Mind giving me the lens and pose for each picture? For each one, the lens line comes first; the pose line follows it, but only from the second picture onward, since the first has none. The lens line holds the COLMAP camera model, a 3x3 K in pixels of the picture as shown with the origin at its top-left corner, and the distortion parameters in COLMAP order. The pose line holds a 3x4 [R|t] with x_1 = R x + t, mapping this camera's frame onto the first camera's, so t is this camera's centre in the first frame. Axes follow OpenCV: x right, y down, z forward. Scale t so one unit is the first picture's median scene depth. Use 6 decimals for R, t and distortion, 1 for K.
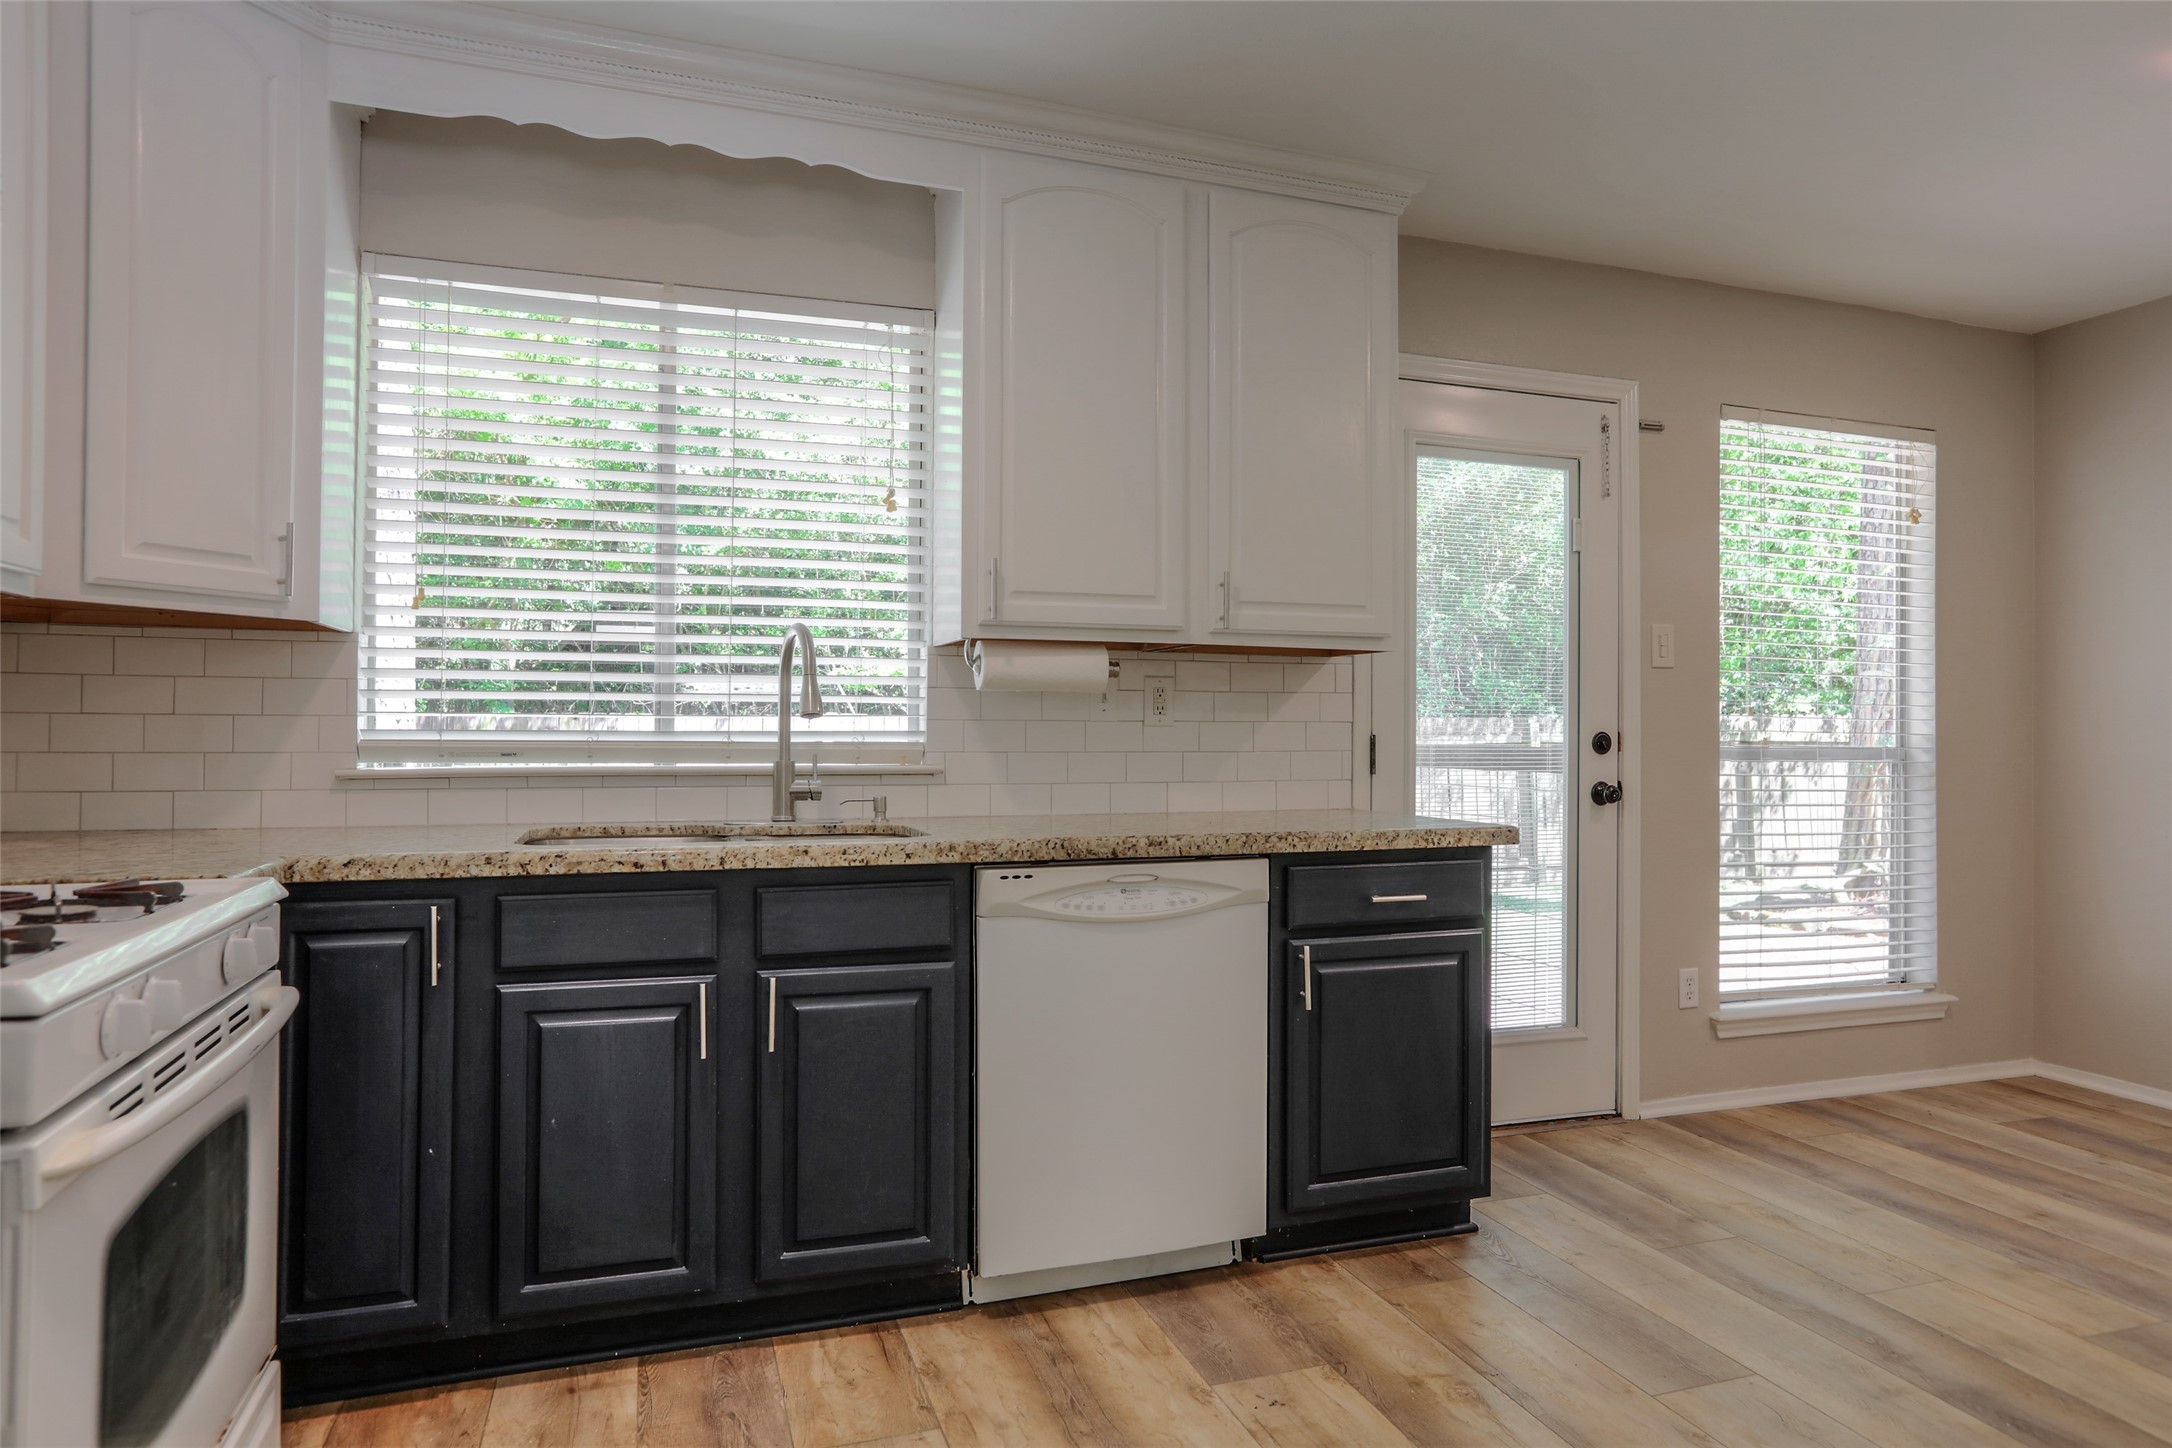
lens RADIAL K [[1272.8, 0, 1097.1], [0, 1272.8, 721.3], [0, 0, 1]] dist [-0.001929, 0.009939]
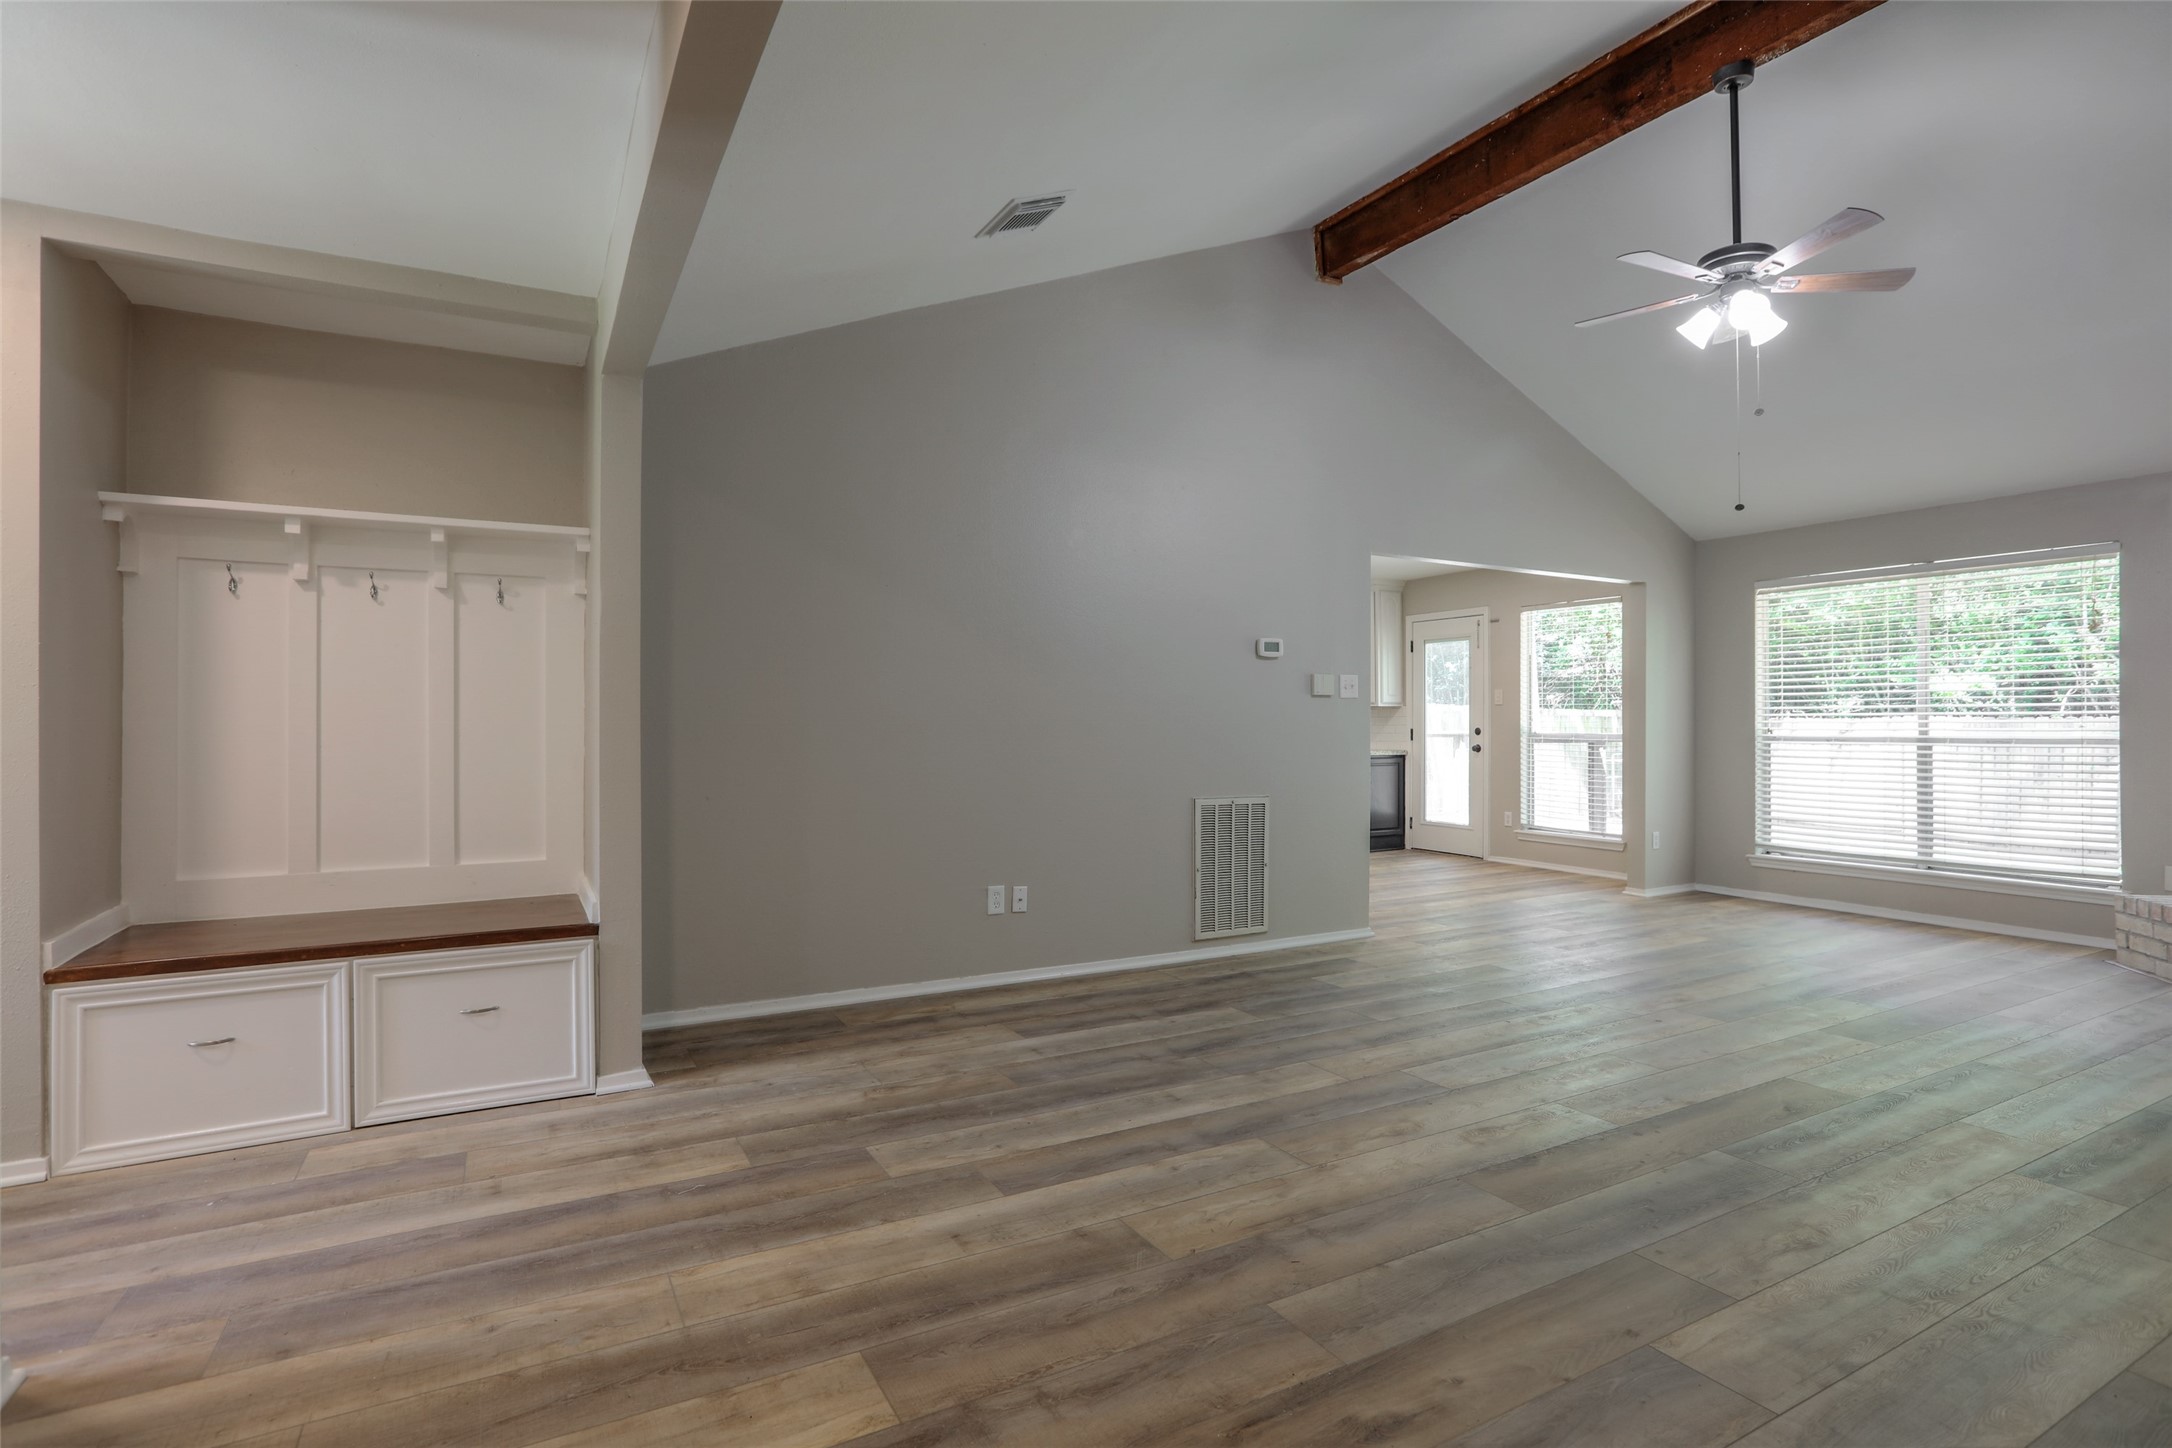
lens RADIAL K [[1056.7, 0, 1087.6], [0, 1056.7, 716.3], [0, 0, 1]] dist [-0.051209, 0.024189]
pose [[0.158716, -0.013841, -0.987227, 2.691205], [0.011933, 0.999856, -0.012100, -0.000824], [0.987252, -0.009861, 0.158859, -0.299015]]
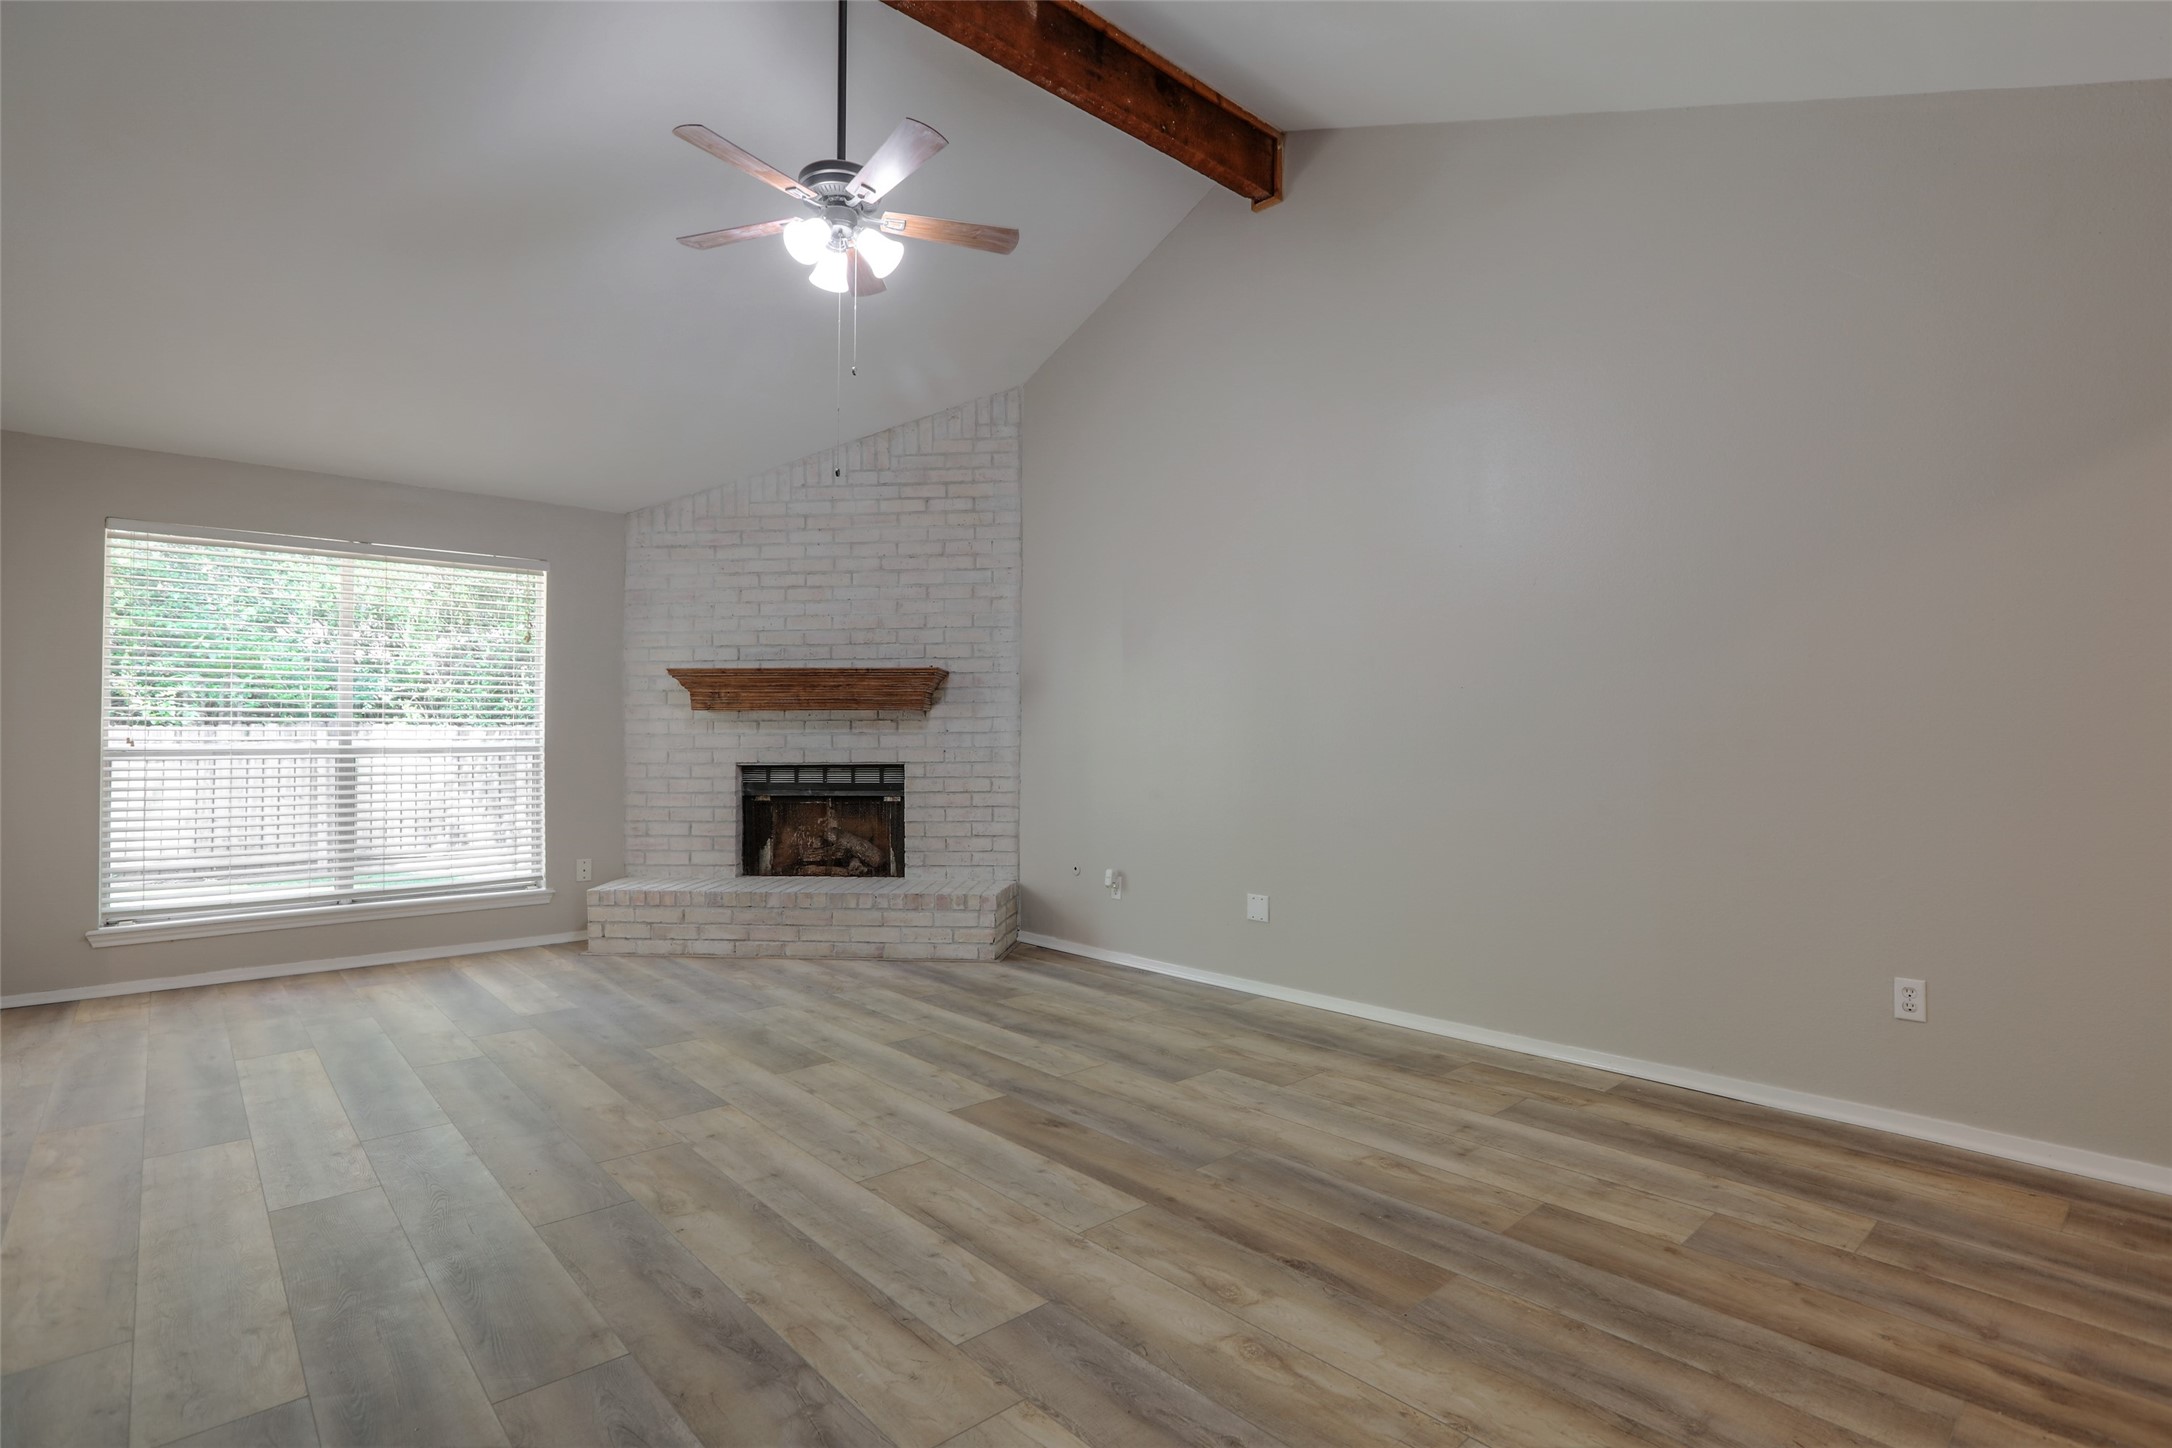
lens RADIAL K [[1056.7, 0, 1080.8], [0, 1056.7, 720.6], [0, 0, 1]] dist [-0.051209, 0.024189]
pose [[0.928518, -0.003414, 0.371271, 1.635775], [0.003566, 0.999994, 0.000277, -0.005053], [-0.371270, 0.001067, 0.928524, -0.387395]]
